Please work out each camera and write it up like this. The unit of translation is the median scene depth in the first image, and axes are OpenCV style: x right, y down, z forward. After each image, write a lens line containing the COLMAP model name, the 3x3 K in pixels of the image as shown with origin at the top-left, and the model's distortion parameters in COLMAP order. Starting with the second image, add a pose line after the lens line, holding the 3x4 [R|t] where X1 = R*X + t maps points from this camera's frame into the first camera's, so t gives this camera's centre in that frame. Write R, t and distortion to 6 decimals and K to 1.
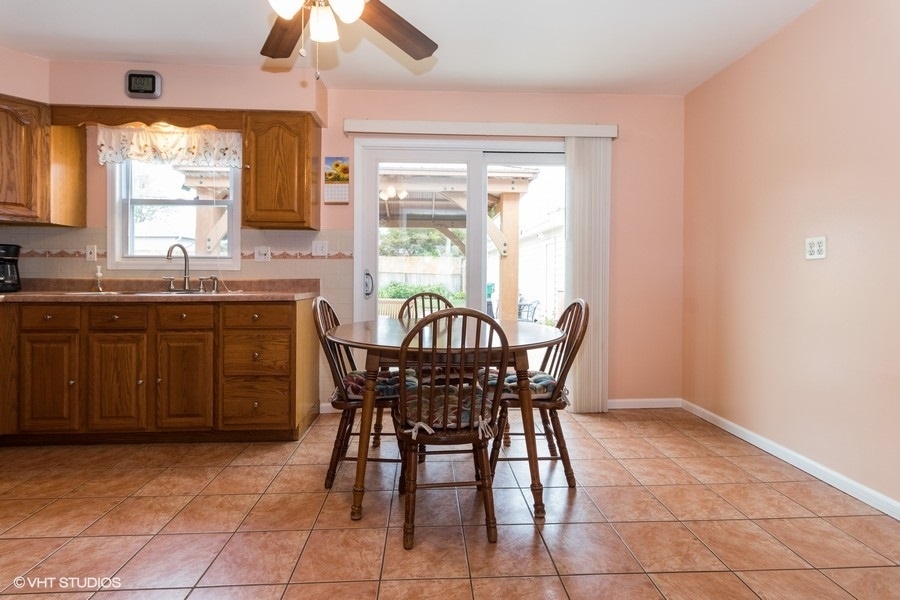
lens RADIAL K [[426.3, 0, 446.4], [0, 426.3, 275.3], [0, 0, 1]] dist [0.000490, 0.000766]
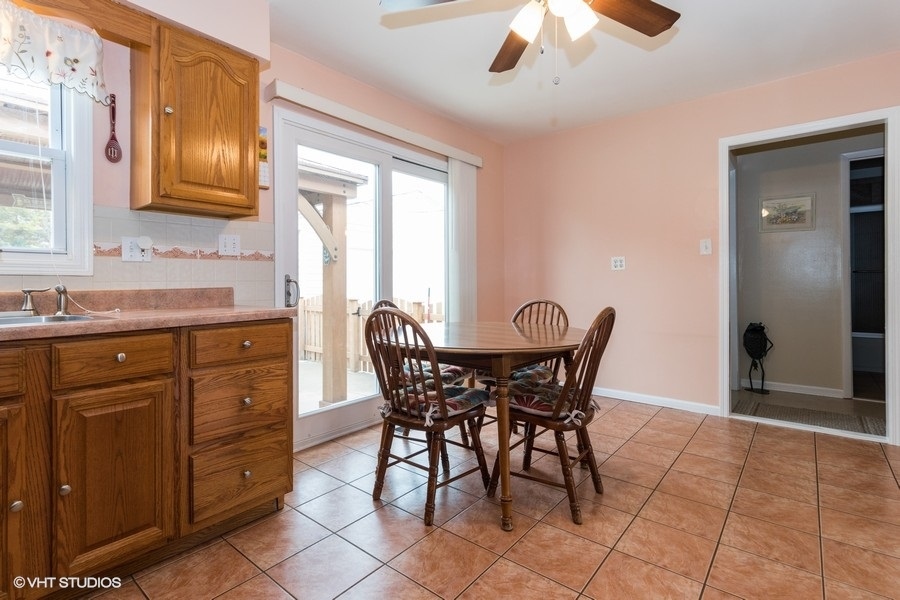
lens RADIAL K [[425.4, 0, 449.2], [0, 425.4, 281.1], [0, 0, 1]] dist [0.000371, 0.000228]
pose [[0.681937, -0.005933, 0.731387, -0.632977], [0.006086, 0.999979, 0.002438, -0.002243], [-0.731385, 0.002788, 0.681959, 0.268001]]
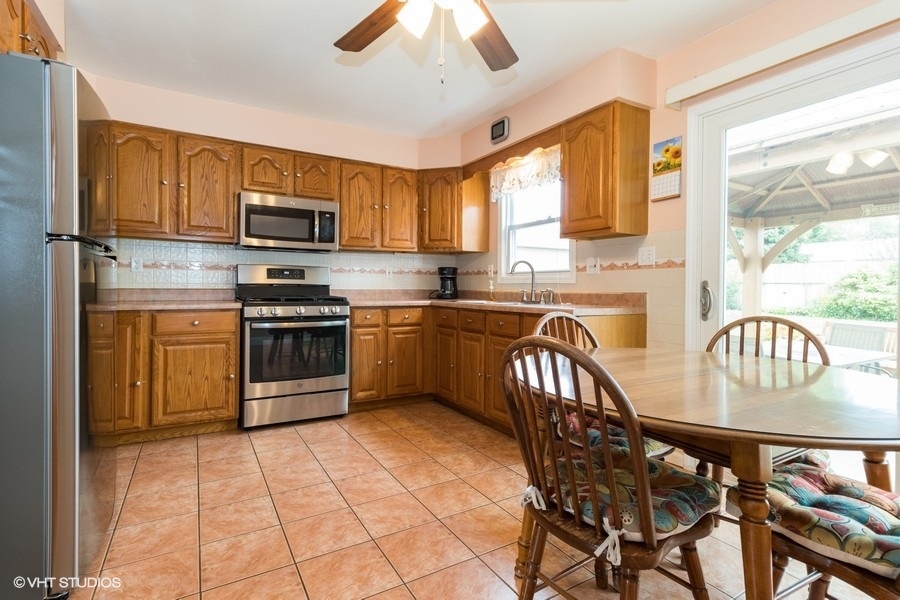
lens RADIAL K [[432.0, 0, 452.2], [0, 432.0, 289.7], [0, 0, 1]] dist [-0.000474, 0.000041]
pose [[0.464376, 0.004910, -0.885625, 0.304398], [-0.002763, 0.999988, 0.004096, -0.000185], [0.885634, 0.000545, 0.464384, 0.301966]]
